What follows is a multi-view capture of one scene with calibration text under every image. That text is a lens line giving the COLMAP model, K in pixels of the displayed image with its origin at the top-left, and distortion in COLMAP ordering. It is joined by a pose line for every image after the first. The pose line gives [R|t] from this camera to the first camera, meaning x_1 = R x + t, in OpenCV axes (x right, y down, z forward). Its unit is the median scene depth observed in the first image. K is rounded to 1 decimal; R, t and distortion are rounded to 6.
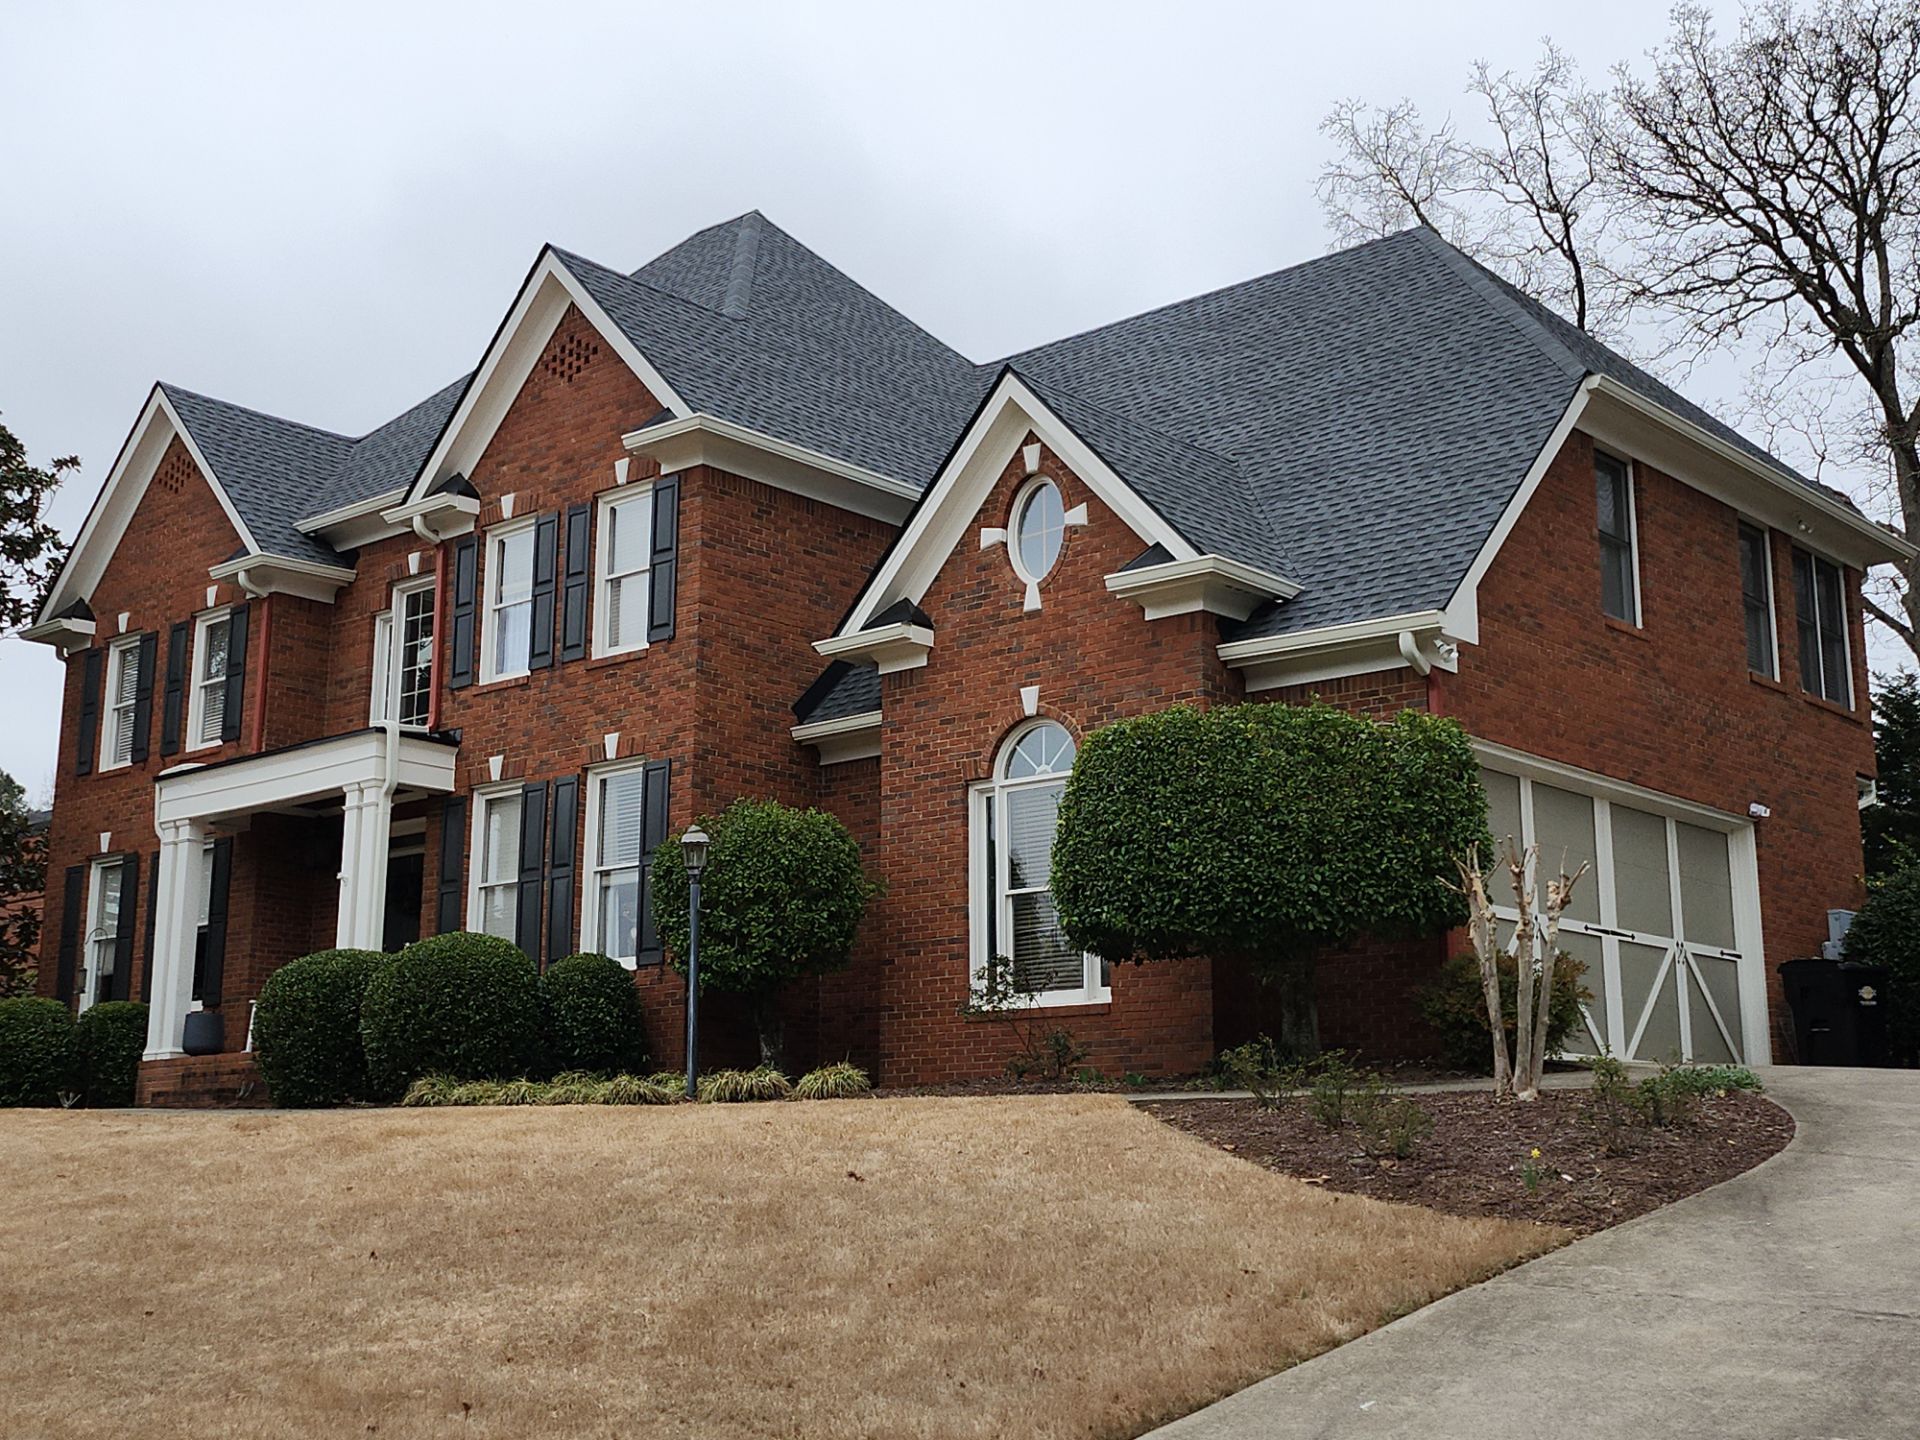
lens RADIAL K [[2253.0, 0, 960.0], [0, 2253.0, 720.0], [0, 0, 1]] dist [0.092796, -0.060811]
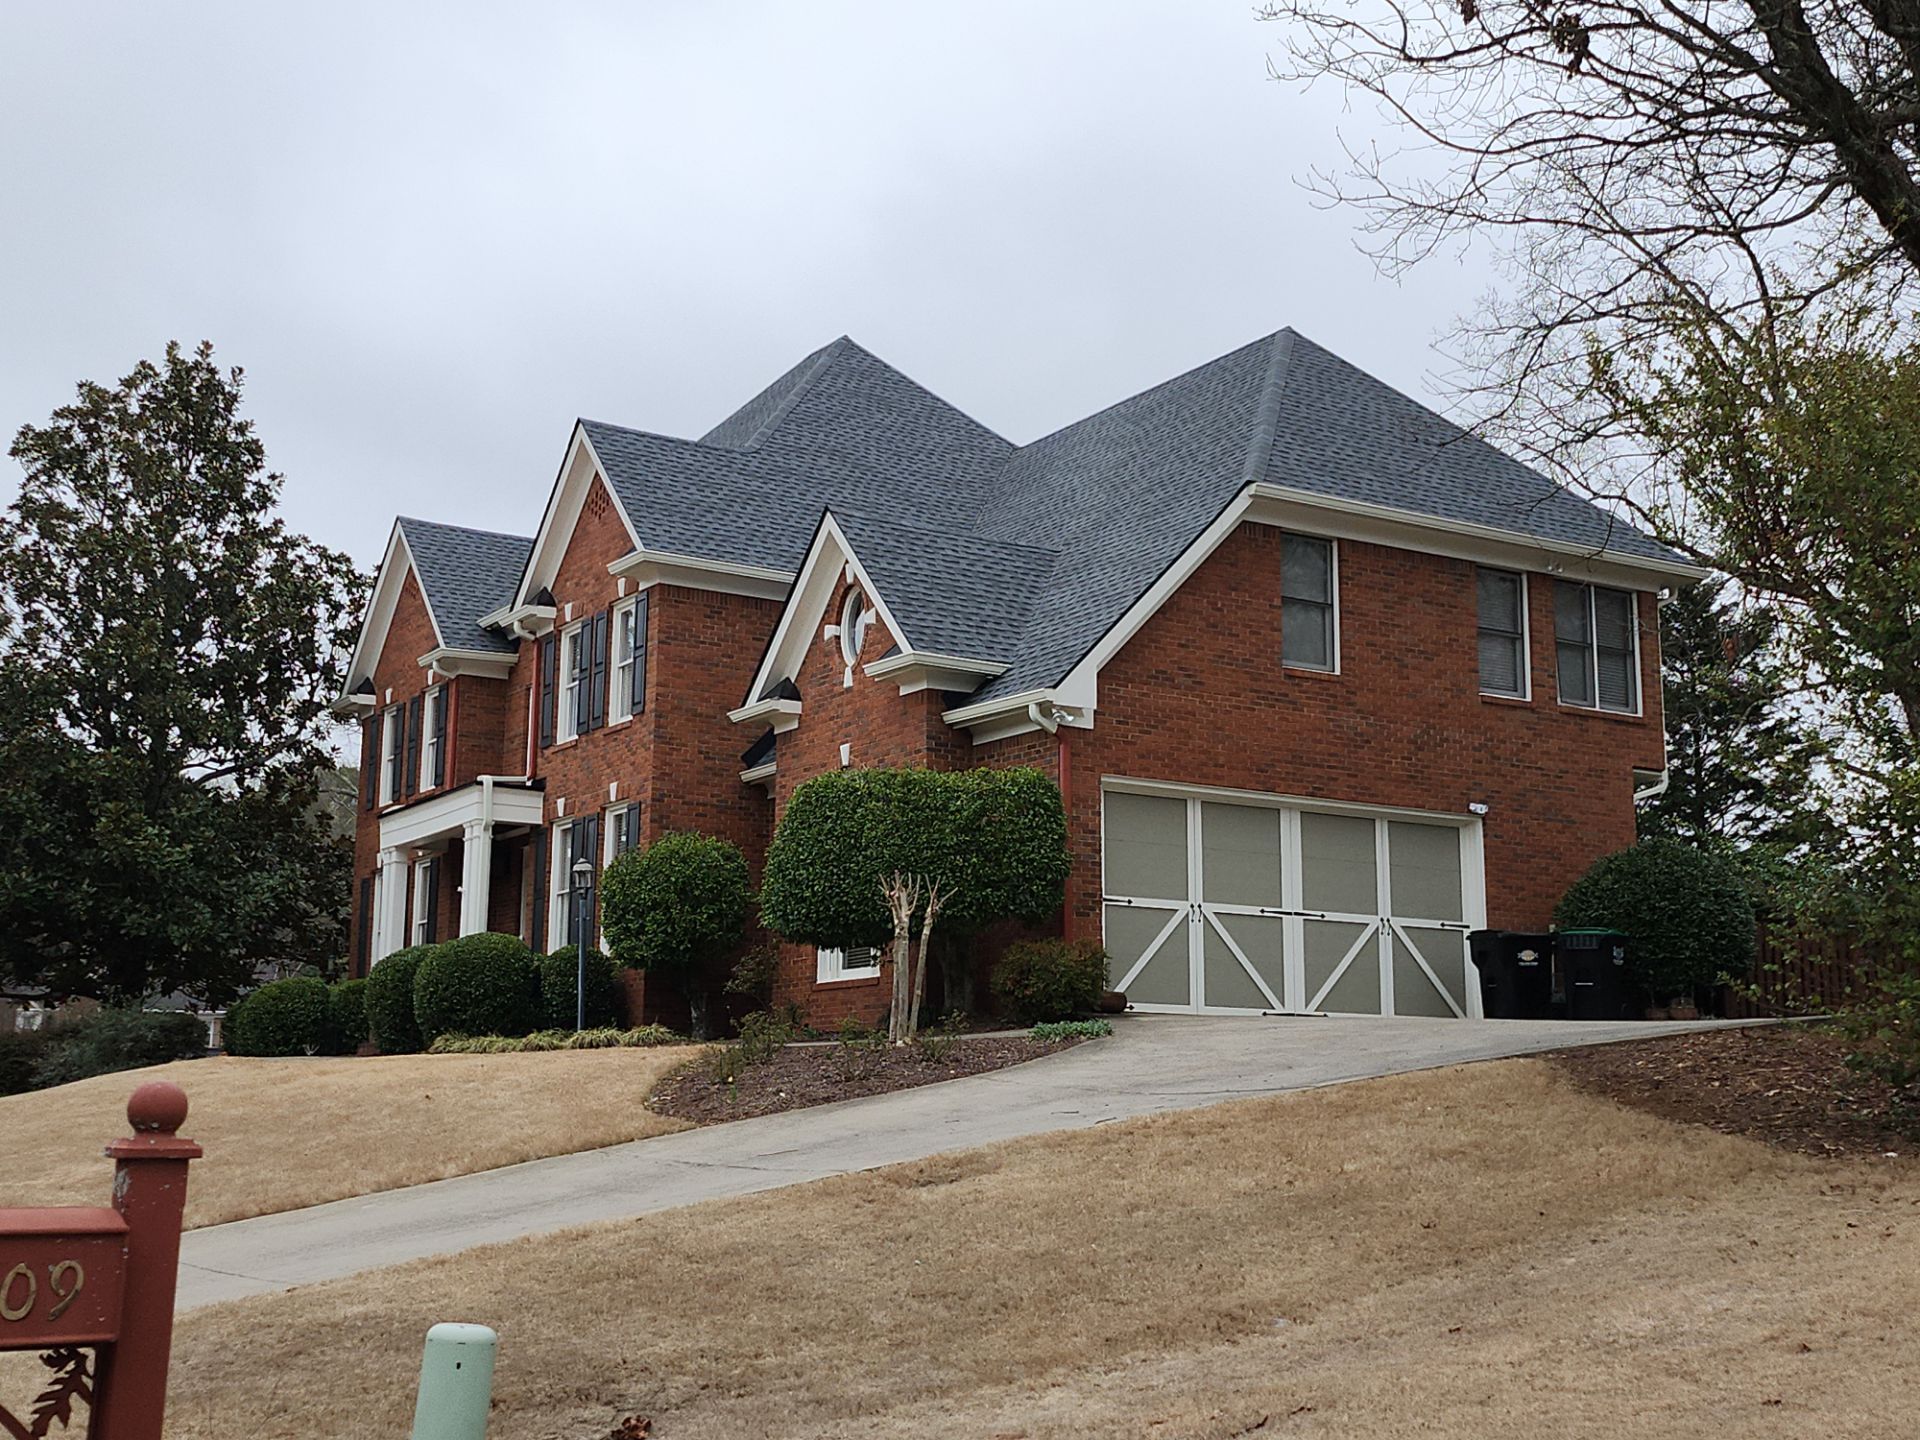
lens RADIAL K [[2253.0, 0, 960.0], [0, 2253.0, 720.0], [0, 0, 1]] dist [0.092796, -0.060811]
pose [[0.961358, -0.045467, -0.271521, 0.434502], [0.051626, 0.998545, 0.015582, -0.043673], [0.270418, -0.028997, 0.962306, -0.267400]]
